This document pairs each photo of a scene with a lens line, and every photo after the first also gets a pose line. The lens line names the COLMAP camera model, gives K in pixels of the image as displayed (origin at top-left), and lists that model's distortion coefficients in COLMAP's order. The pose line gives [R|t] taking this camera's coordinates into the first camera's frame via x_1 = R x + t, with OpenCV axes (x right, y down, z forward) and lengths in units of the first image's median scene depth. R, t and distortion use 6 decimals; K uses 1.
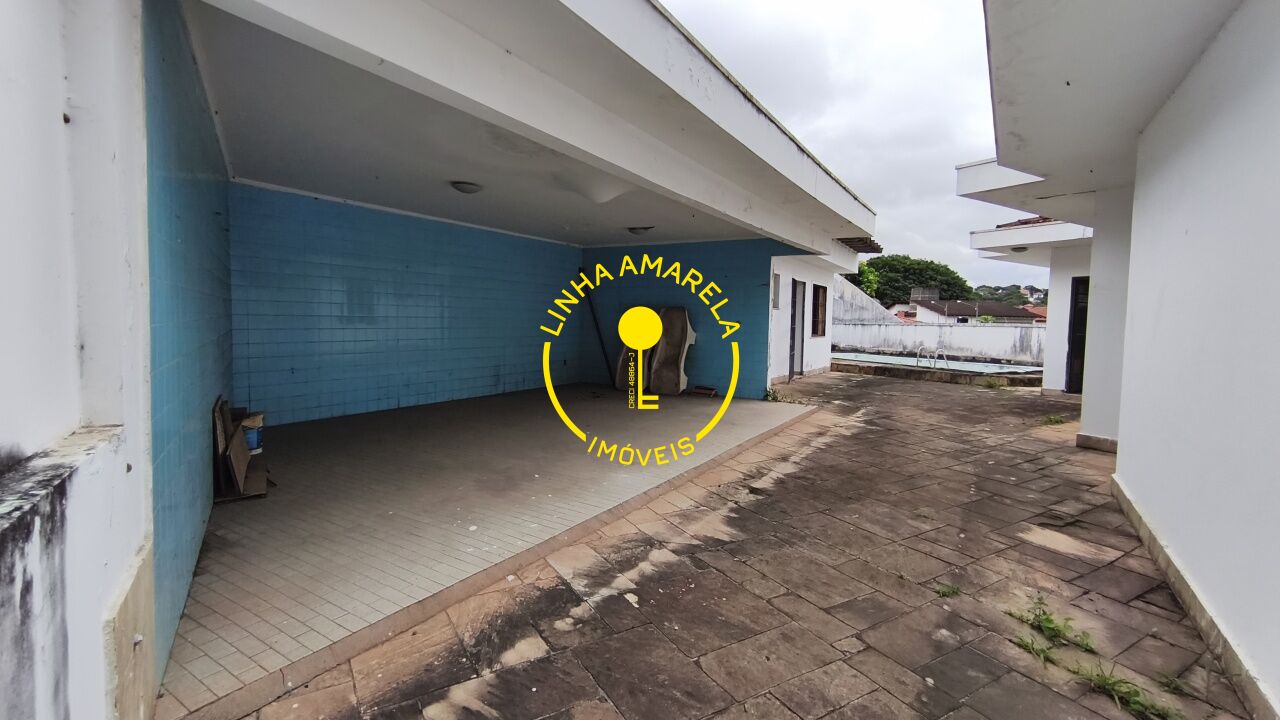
lens RADIAL K [[560.5, 0, 639.7], [0, 560.5, 350.8], [0, 0, 1]] dist [0.004074, 0.000149]
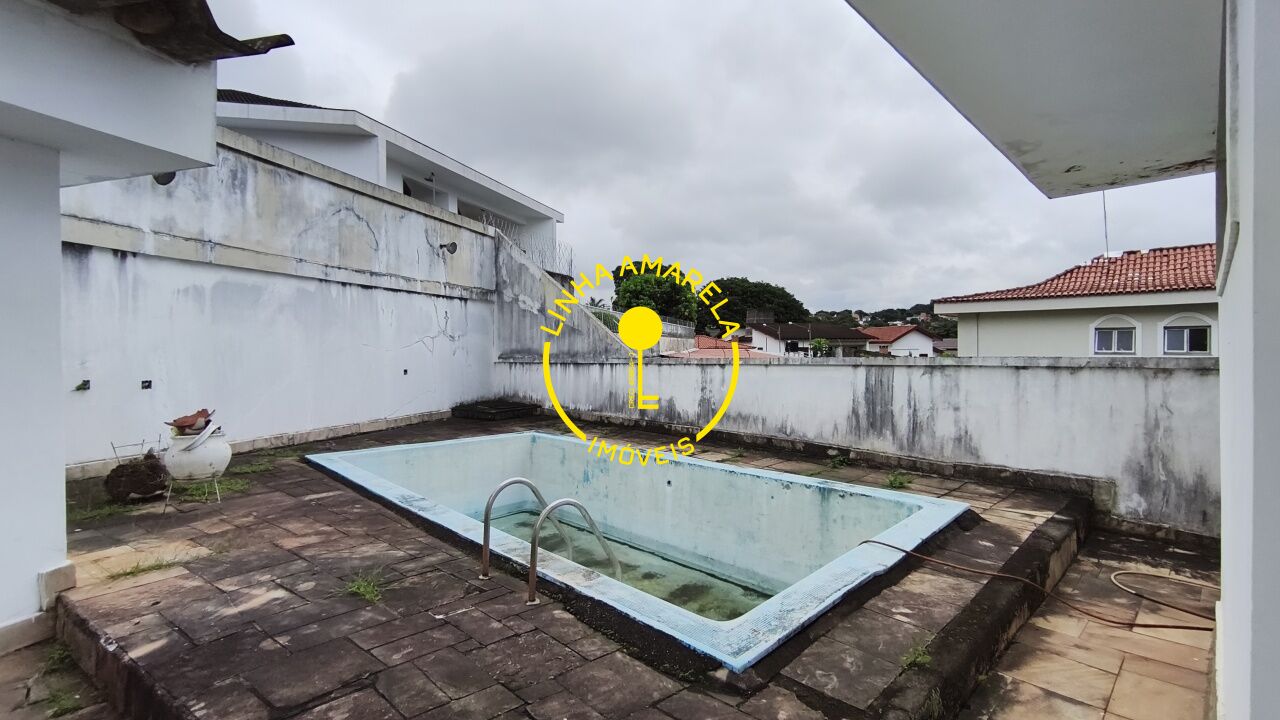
lens RADIAL K [[560.5, 0, 640.3], [0, 560.5, 357.5], [0, 0, 1]] dist [0.004074, 0.000149]
pose [[0.972674, -0.035671, 0.229417, 0.085404], [0.045397, 0.998274, -0.037257, -0.007919], [-0.227692, 0.046654, 0.972615, 0.128405]]
